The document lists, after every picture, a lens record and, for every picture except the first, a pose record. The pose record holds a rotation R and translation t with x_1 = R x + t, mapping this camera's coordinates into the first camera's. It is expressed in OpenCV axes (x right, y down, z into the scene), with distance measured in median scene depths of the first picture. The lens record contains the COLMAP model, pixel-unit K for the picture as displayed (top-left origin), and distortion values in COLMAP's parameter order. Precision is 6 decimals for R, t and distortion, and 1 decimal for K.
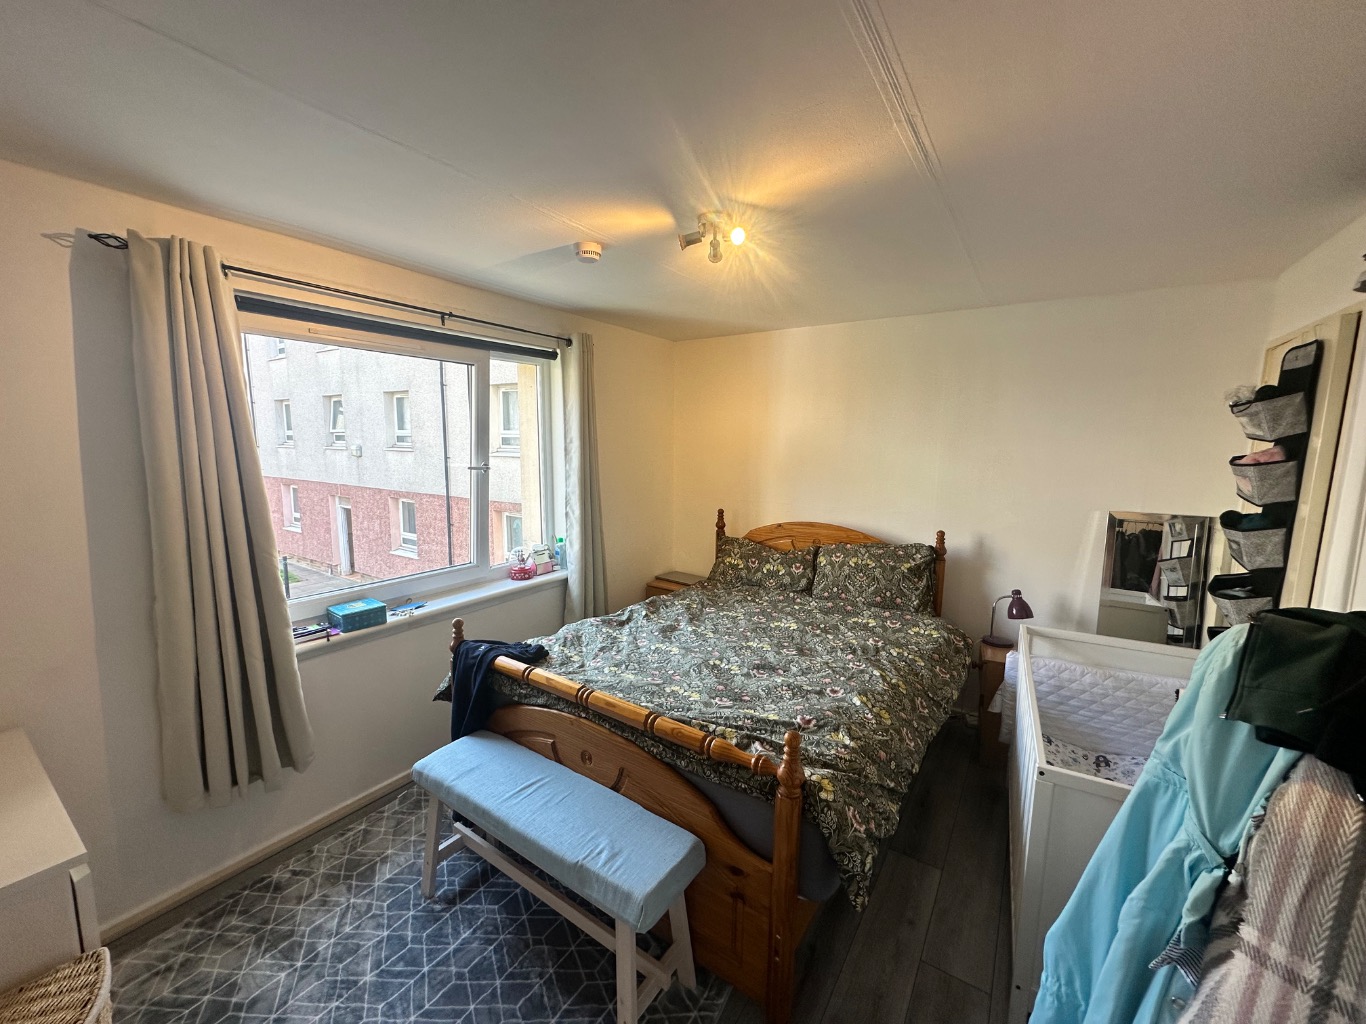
lens RADIAL K [[542.0, 0, 681.9], [0, 542.0, 510.1], [0, 0, 1]] dist [-0.020245, -0.000347]
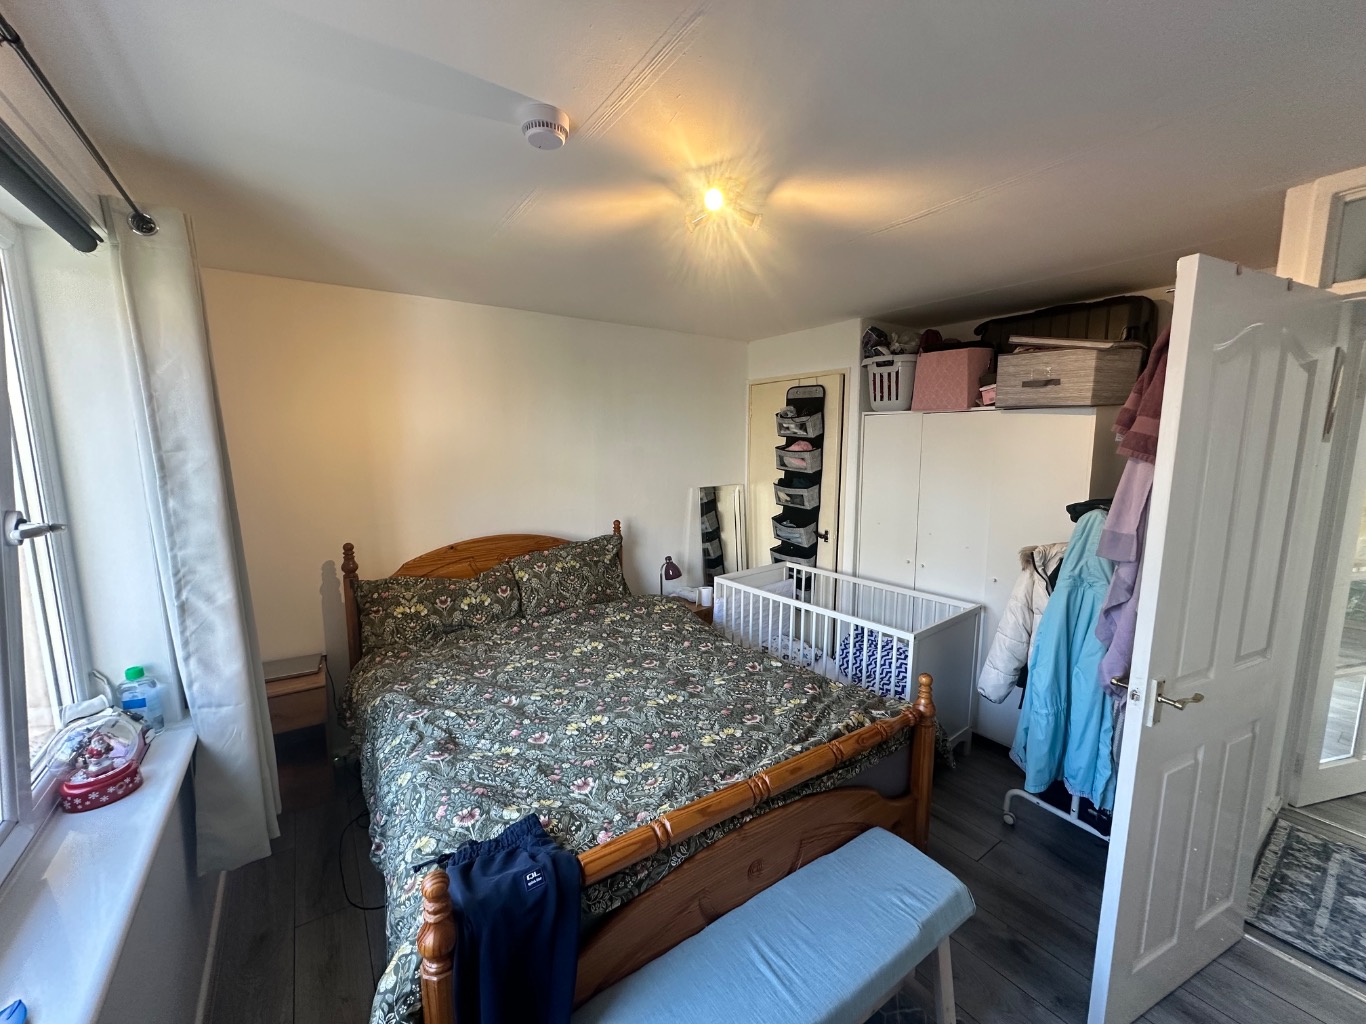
lens RADIAL K [[542.0, 0, 682.6], [0, 542.0, 516.2], [0, 0, 1]] dist [-0.020245, -0.000347]
pose [[0.364564, -0.141356, 0.920387, -0.486688], [0.128765, 0.986568, 0.100517, -0.062395], [-0.922232, 0.081869, 0.377869, 0.459150]]
